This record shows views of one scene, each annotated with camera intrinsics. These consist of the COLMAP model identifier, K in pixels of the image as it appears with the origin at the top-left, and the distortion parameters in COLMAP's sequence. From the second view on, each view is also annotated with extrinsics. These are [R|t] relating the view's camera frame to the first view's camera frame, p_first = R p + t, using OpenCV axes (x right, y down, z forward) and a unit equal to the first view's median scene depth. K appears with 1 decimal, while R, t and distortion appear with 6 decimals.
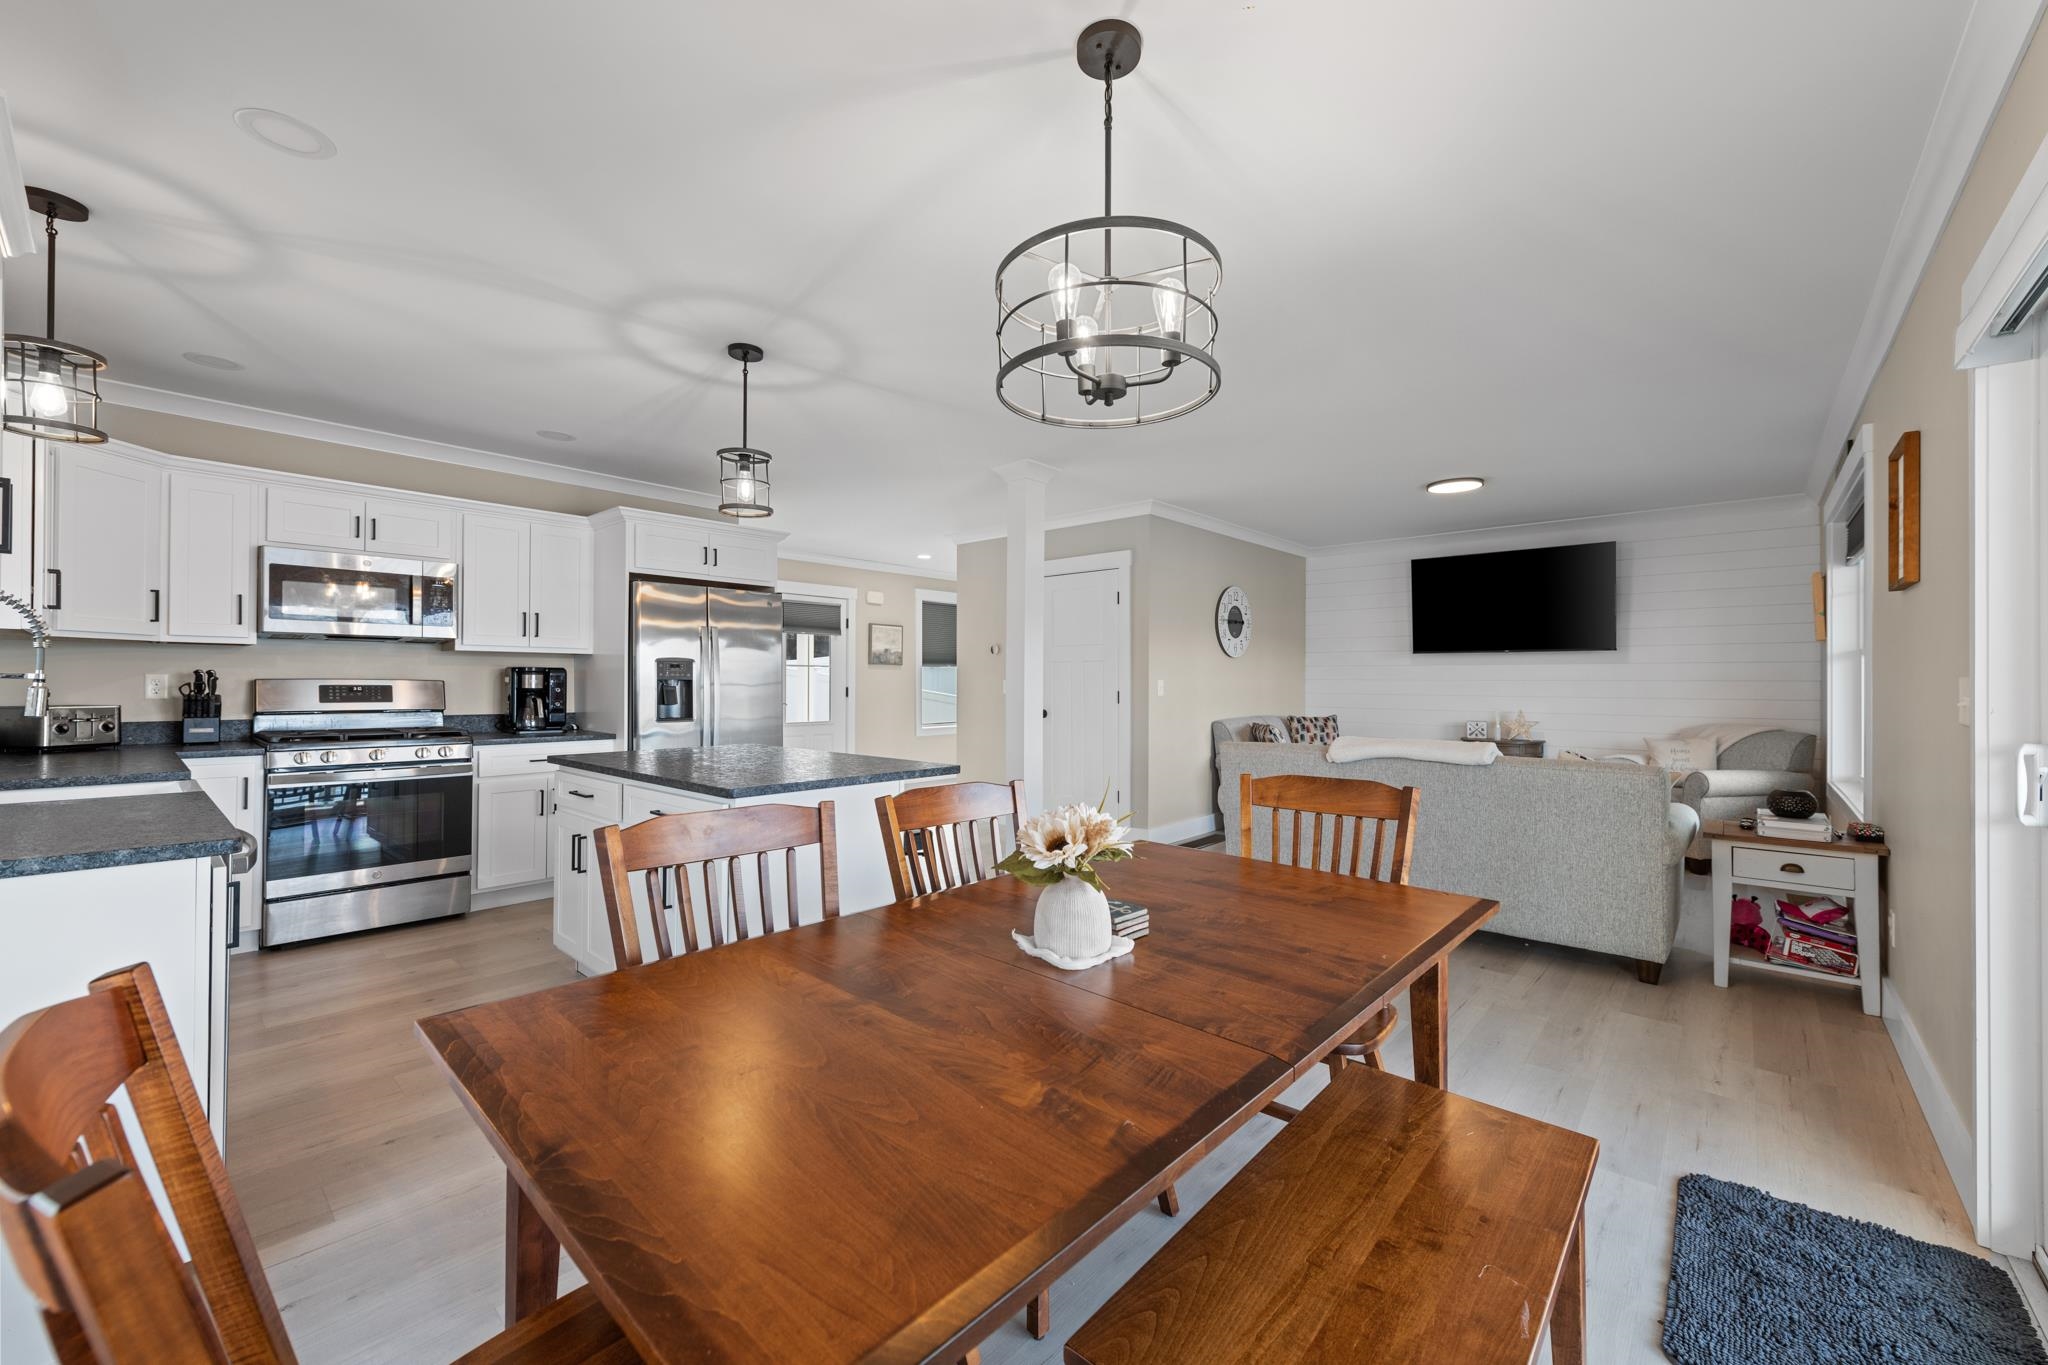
lens RADIAL K [[781.3, 0, 1016.9], [0, 781.3, 678.3], [0, 0, 1]] dist [0.002536, 0.000228]
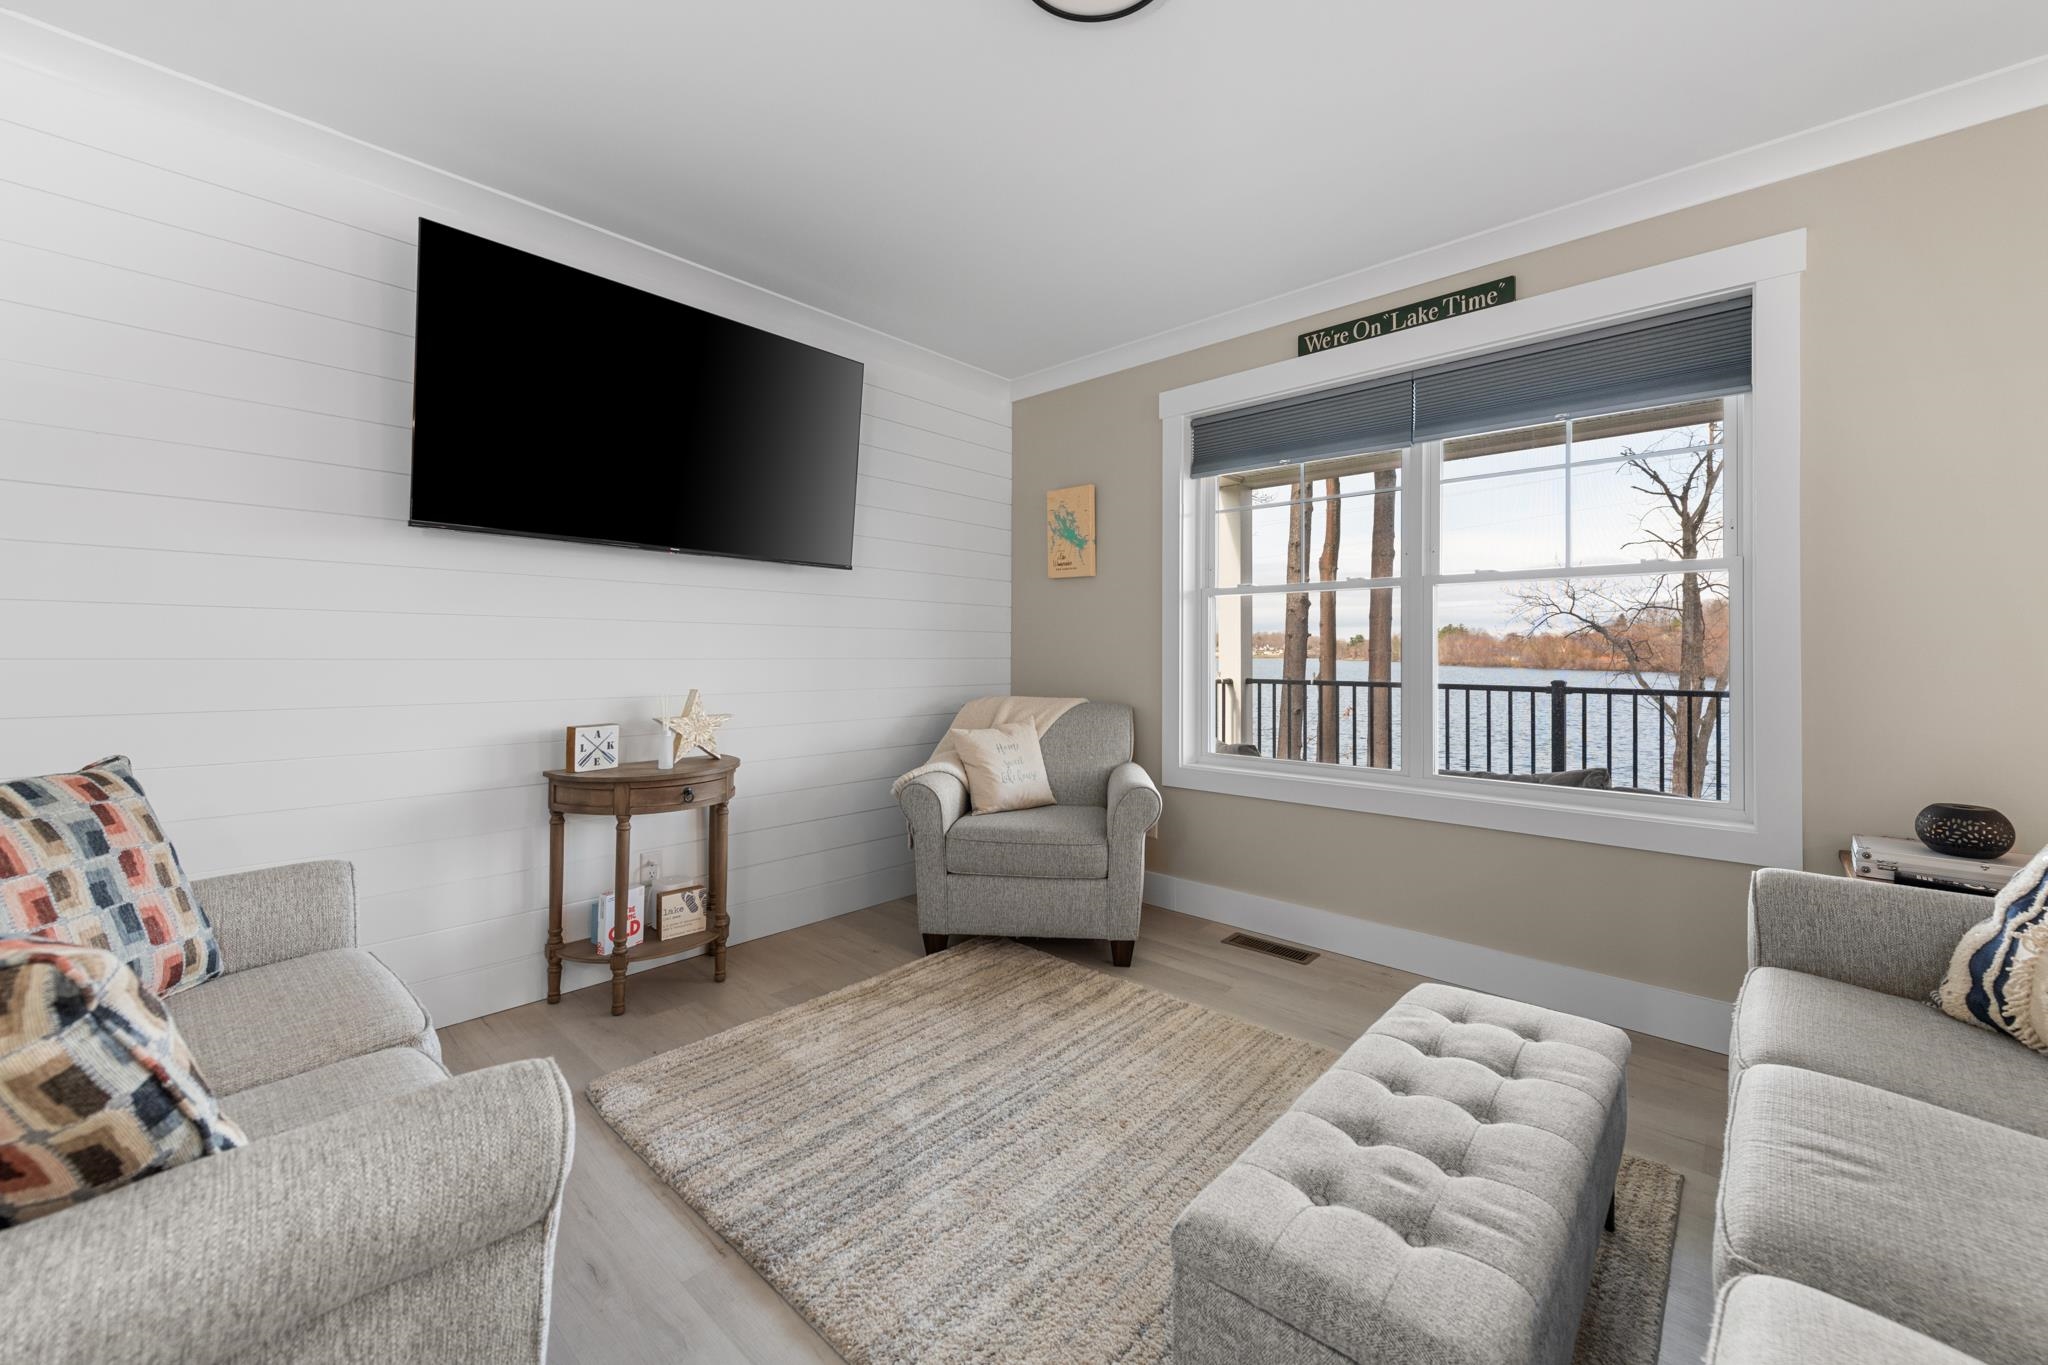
lens RADIAL K [[794.8, 0, 1011.6], [0, 794.8, 652.2], [0, 0, 1]] dist [0.001886, -0.000095]
pose [[0.014239, -0.002023, 0.999897, 0.302431], [-0.007441, 0.999970, 0.002129, 0.025664], [-0.999871, -0.007471, 0.014223, 1.181601]]
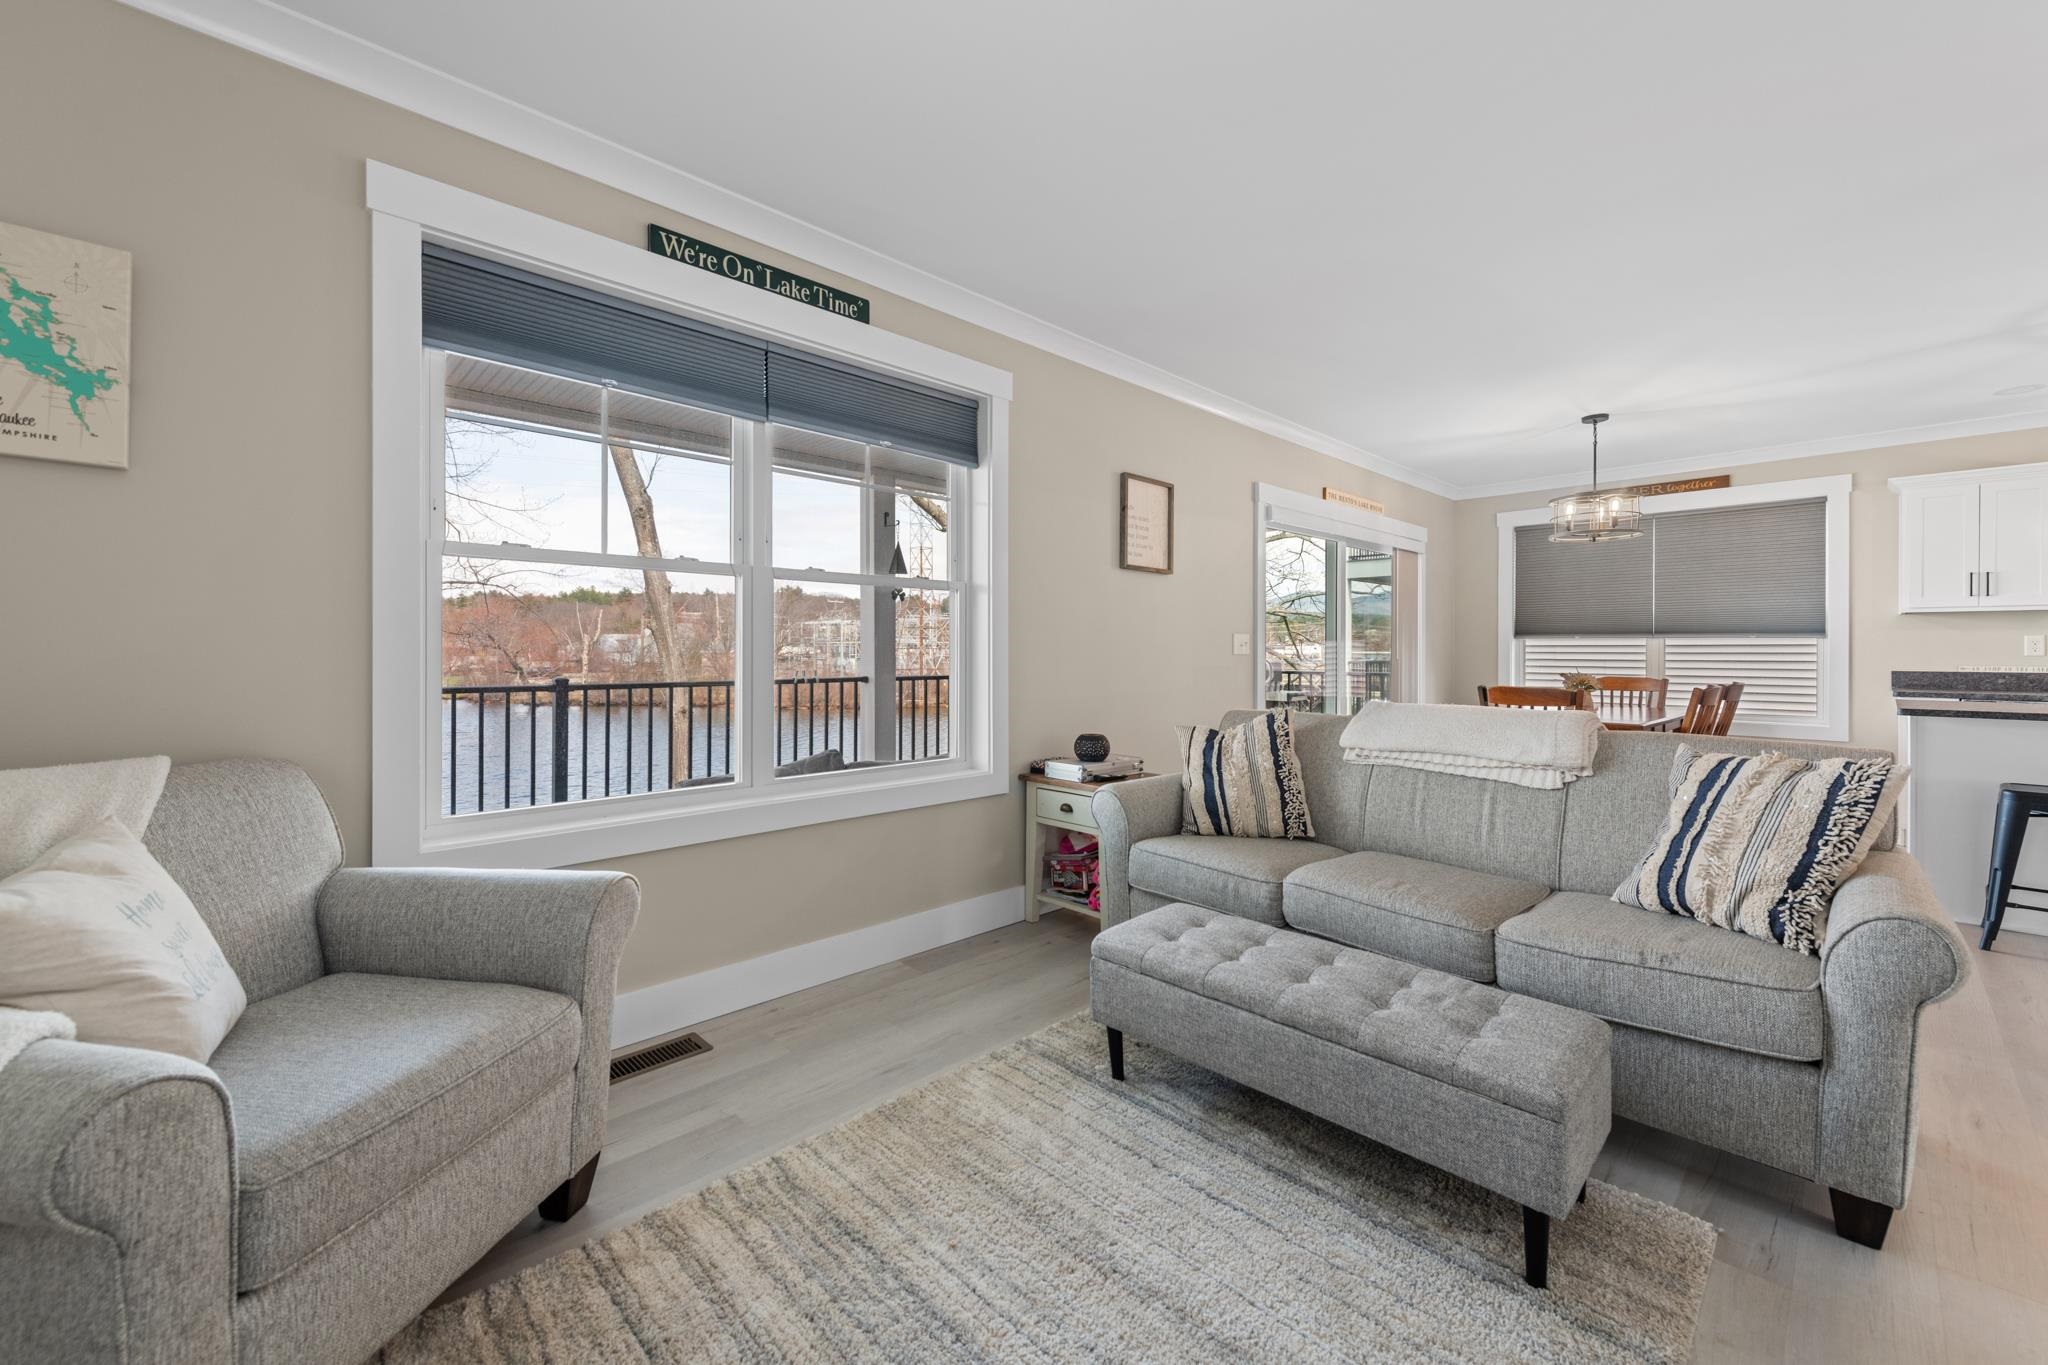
lens RADIAL K [[809.7, 0, 1036.1], [0, 809.7, 654.8], [0, 0, 1]] dist [0.008206, -0.000683]
pose [[-0.998388, -0.005439, 0.056491, 0.714585], [-0.005482, 0.999985, -0.000600, 0.027813], [-0.056486, -0.000909, -0.998403, 1.452139]]
